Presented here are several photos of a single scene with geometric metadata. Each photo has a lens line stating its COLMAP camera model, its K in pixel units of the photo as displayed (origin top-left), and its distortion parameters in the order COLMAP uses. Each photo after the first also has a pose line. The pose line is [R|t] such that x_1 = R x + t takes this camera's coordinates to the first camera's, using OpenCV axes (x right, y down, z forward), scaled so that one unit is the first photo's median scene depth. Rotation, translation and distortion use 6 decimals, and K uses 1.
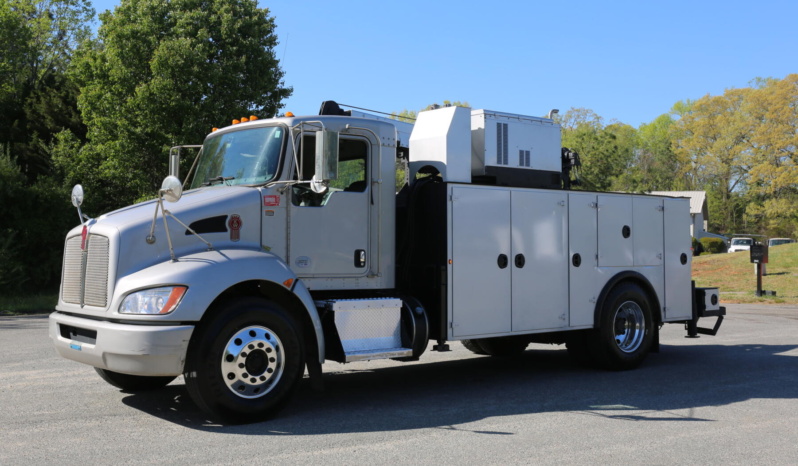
lens RADIAL K [[934.8, 0, 398.9], [0, 934.8, 231.3], [0, 0, 1]] dist [0.008898, 0.000000]
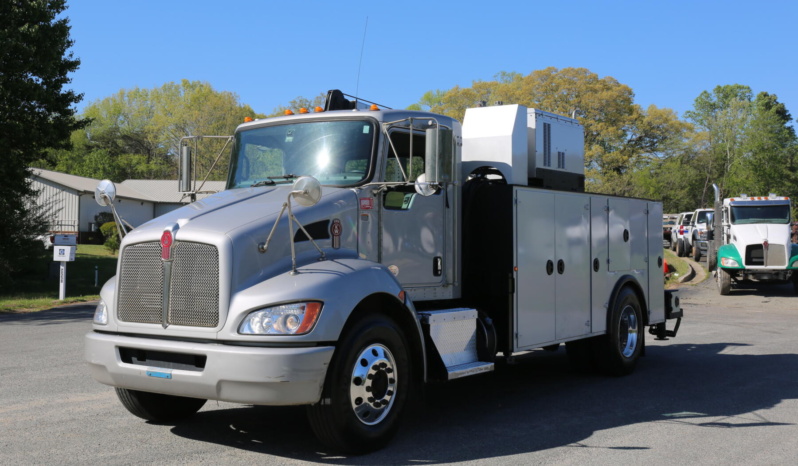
lens RADIAL K [[1001.3, 0, 400.1], [0, 1001.3, 234.6], [0, 0, 1]] dist [0.029356, 0.000000]
pose [[0.957552, 0.003976, 0.288232, -0.361378], [-0.007348, 0.999917, 0.010618, -0.012697], [-0.288165, -0.012285, 0.957502, 0.064803]]
